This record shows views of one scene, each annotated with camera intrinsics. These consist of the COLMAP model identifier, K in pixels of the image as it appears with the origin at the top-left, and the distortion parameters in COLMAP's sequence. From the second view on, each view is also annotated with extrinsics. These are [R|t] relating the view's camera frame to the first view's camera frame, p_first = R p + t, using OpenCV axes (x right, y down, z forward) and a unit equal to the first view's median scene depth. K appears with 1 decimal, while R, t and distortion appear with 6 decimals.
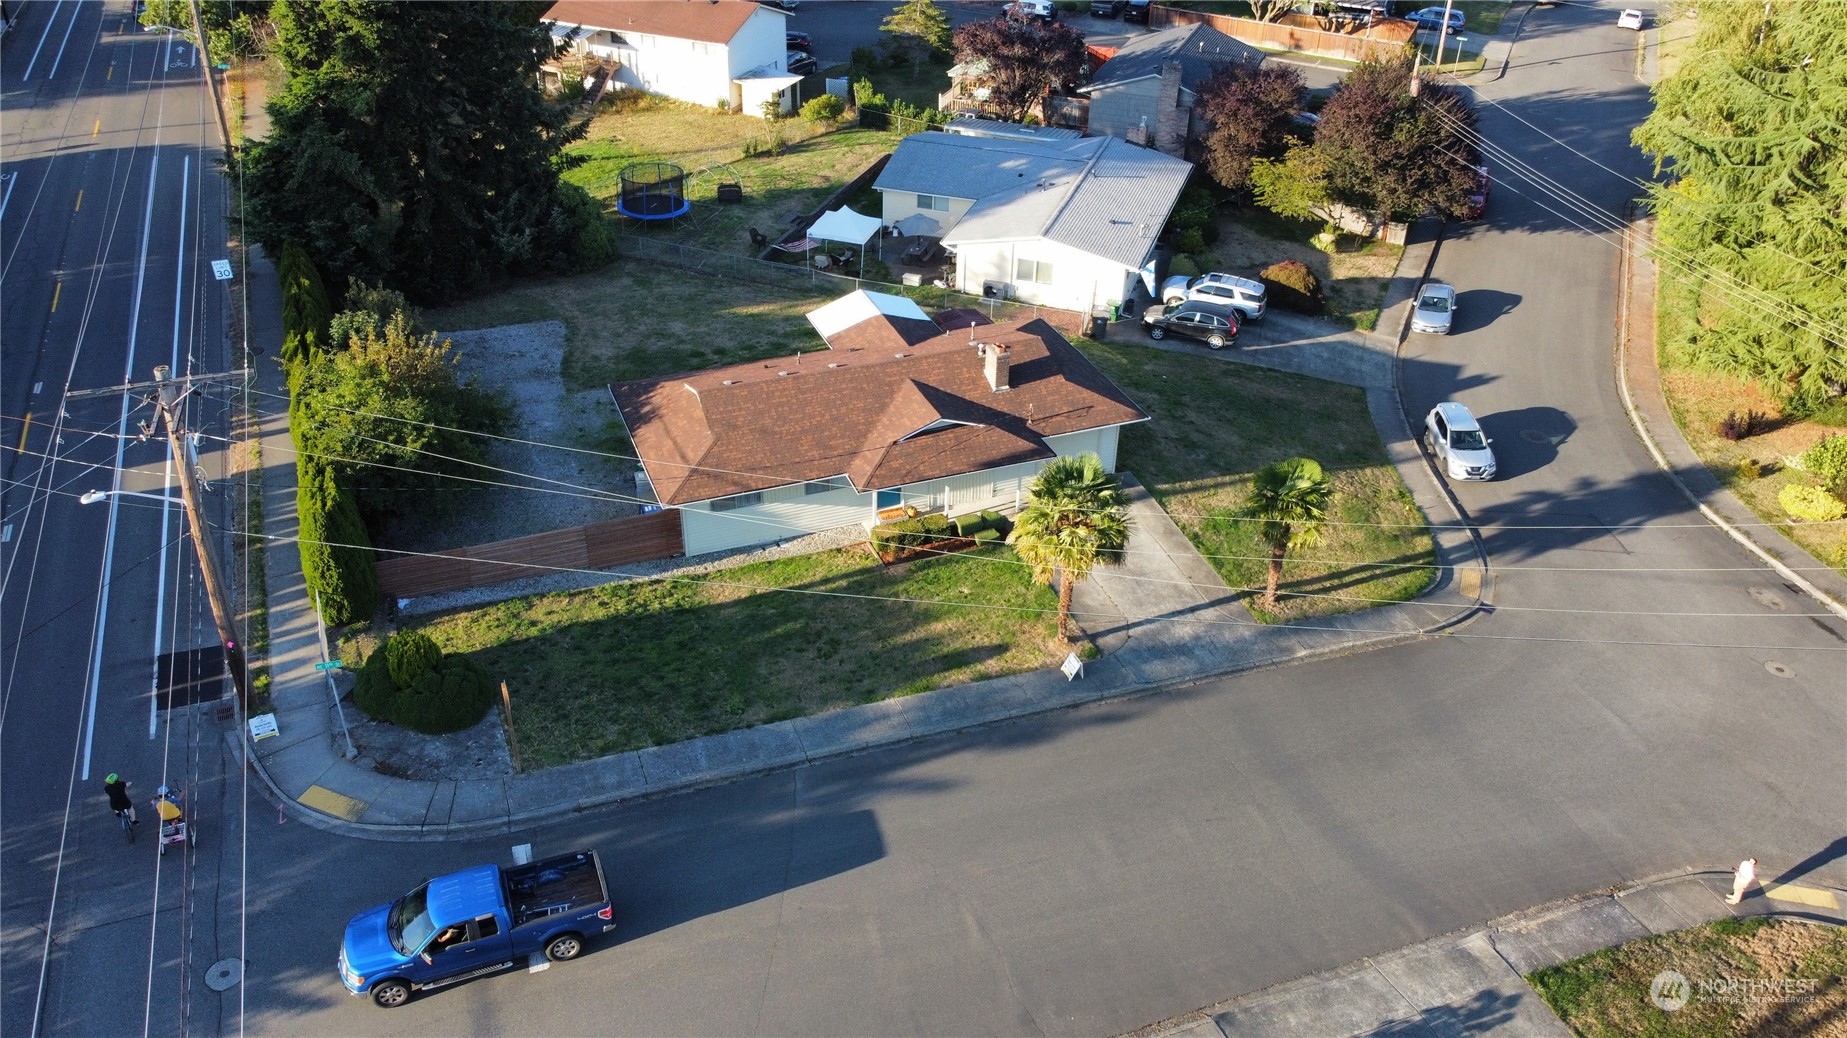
lens RADIAL K [[1403.5, 0, 920.8], [0, 1403.5, 519.3], [0, 0, 1]] dist [0.000354, -0.003884]
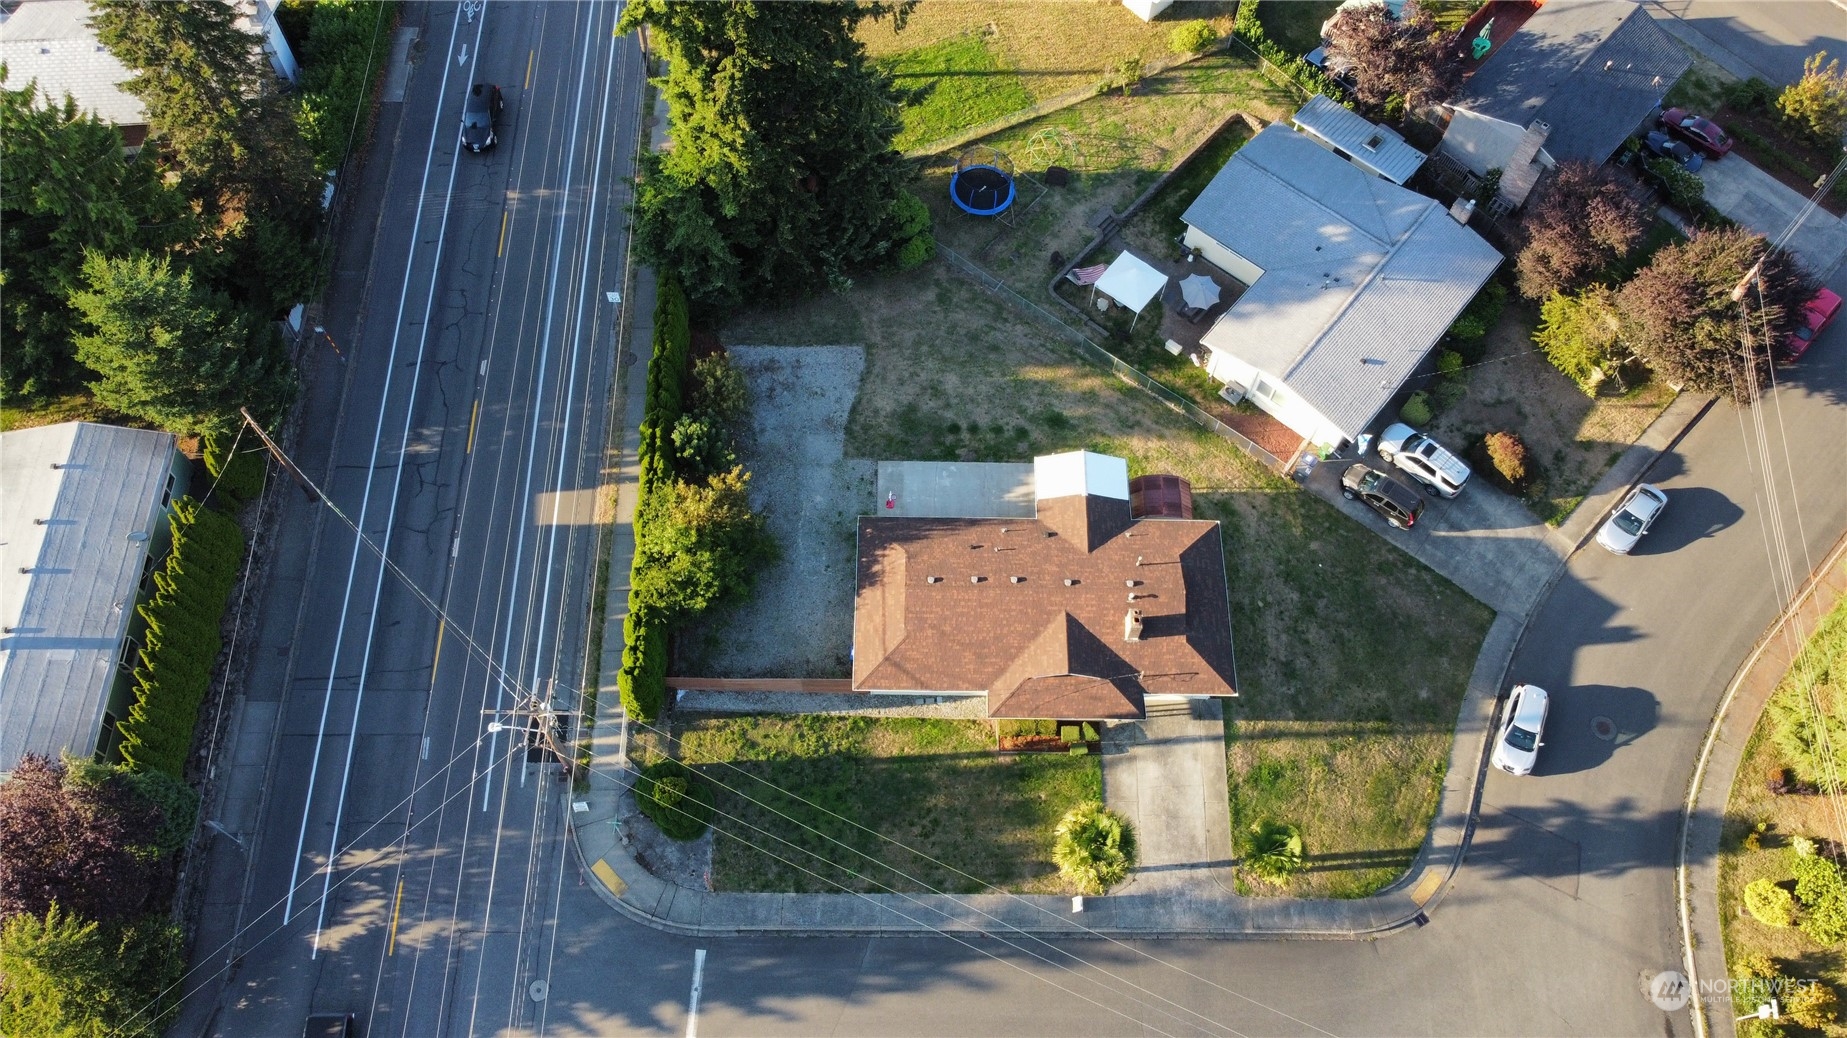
lens RADIAL K [[1403.5, 0, 919.7], [0, 1403.5, 520.4], [0, 0, 1]] dist [0.000354, -0.003884]
pose [[0.927800, 0.329722, -0.174559, 0.065770], [-0.204759, 0.841156, 0.500530, -0.795714], [0.311867, -0.428650, 0.847938, -0.111820]]
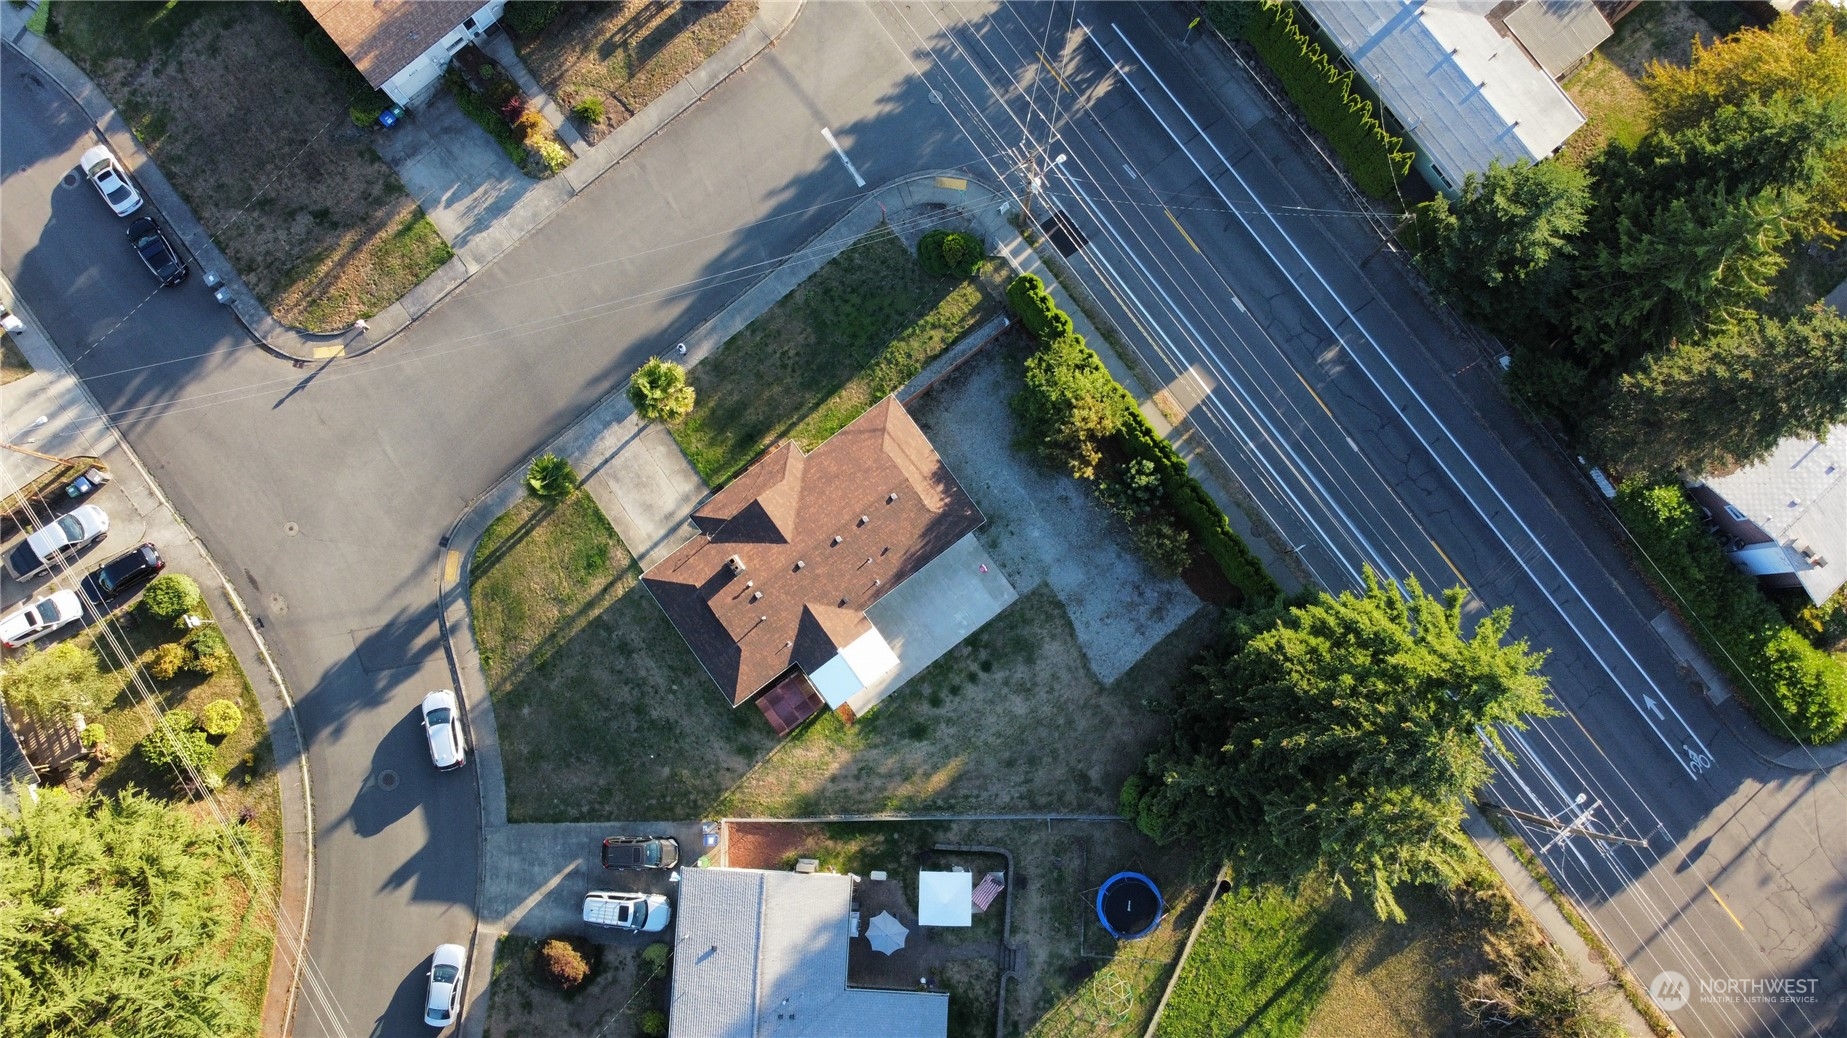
lens RADIAL K [[1403.5, 0, 916.5], [0, 1403.5, 520.1], [0, 0, 1]] dist [0.000354, -0.003884]
pose [[-0.964422, 0.256244, -0.065041, -0.050282], [-0.176071, -0.439046, 0.881043, -1.492865], [0.197205, 0.861149, 0.468543, 0.272269]]
